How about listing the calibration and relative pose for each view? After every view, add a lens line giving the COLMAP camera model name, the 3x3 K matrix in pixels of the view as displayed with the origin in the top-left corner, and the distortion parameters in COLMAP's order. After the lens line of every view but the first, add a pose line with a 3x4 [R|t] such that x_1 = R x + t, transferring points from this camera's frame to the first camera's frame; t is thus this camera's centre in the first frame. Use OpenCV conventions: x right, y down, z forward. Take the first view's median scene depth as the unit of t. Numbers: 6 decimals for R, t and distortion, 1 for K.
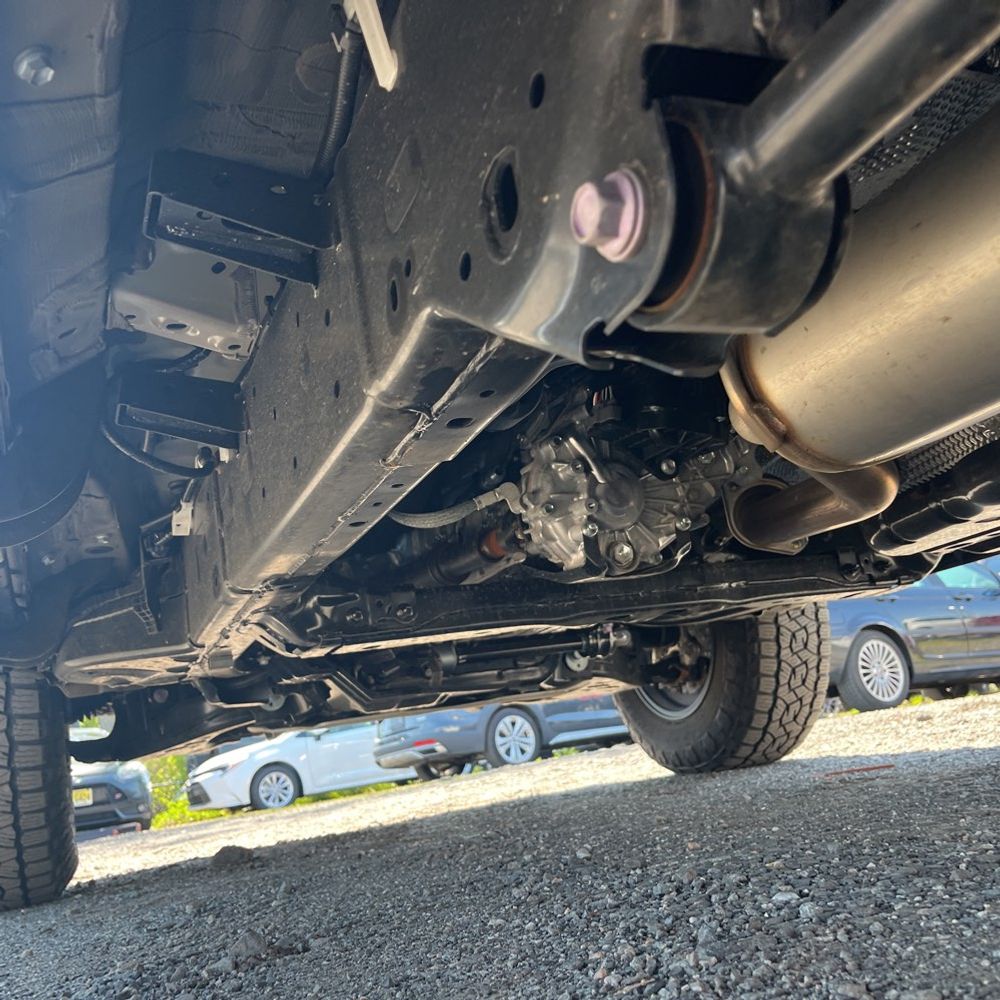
lens RADIAL K [[1011.1, 0, 485.8], [0, 1011.1, 493.0], [0, 0, 1]] dist [0.036914, -0.005061]
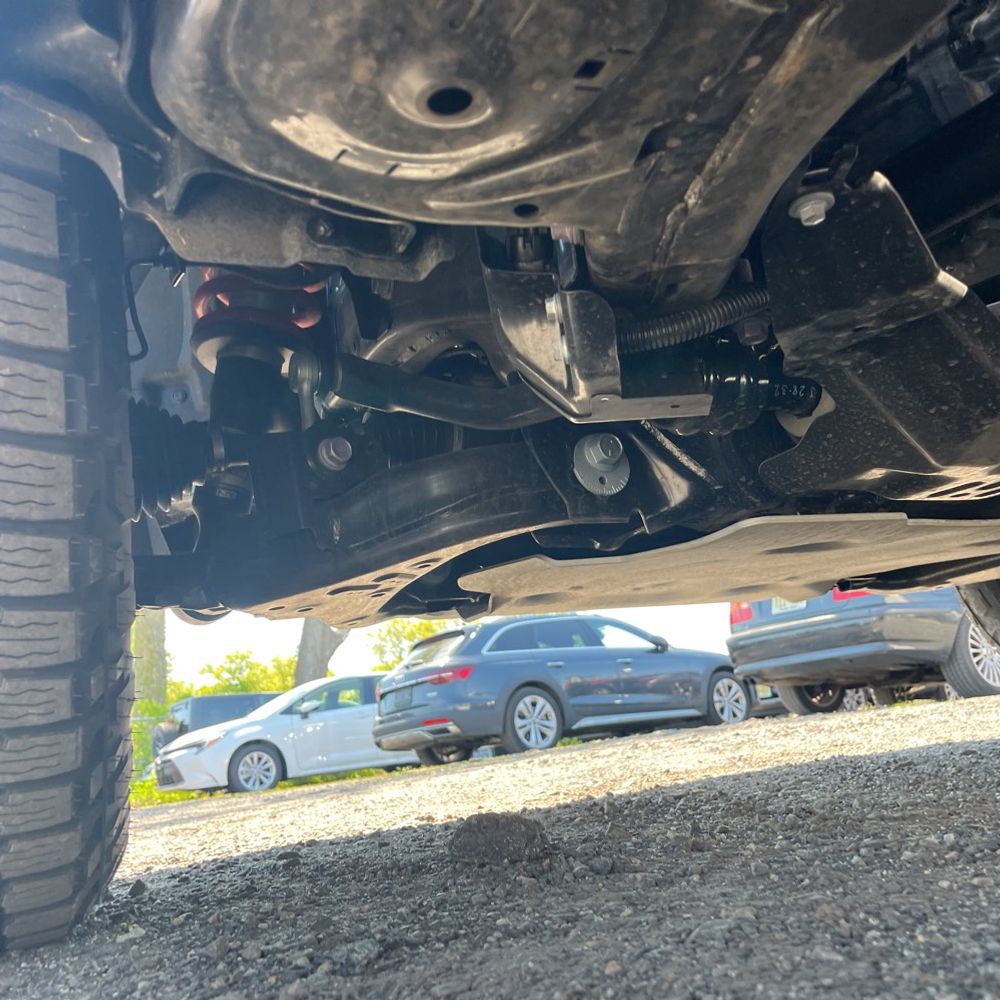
lens RADIAL K [[1011.1, 0, 485.8], [0, 1011.1, 493.0], [0, 0, 1]] dist [0.036914, -0.005061]
pose [[0.998602, 0.041389, 0.032874, -0.045968], [-0.041525, 0.999131, 0.003458, 0.036001], [-0.032702, -0.004819, 0.999454, 0.098914]]
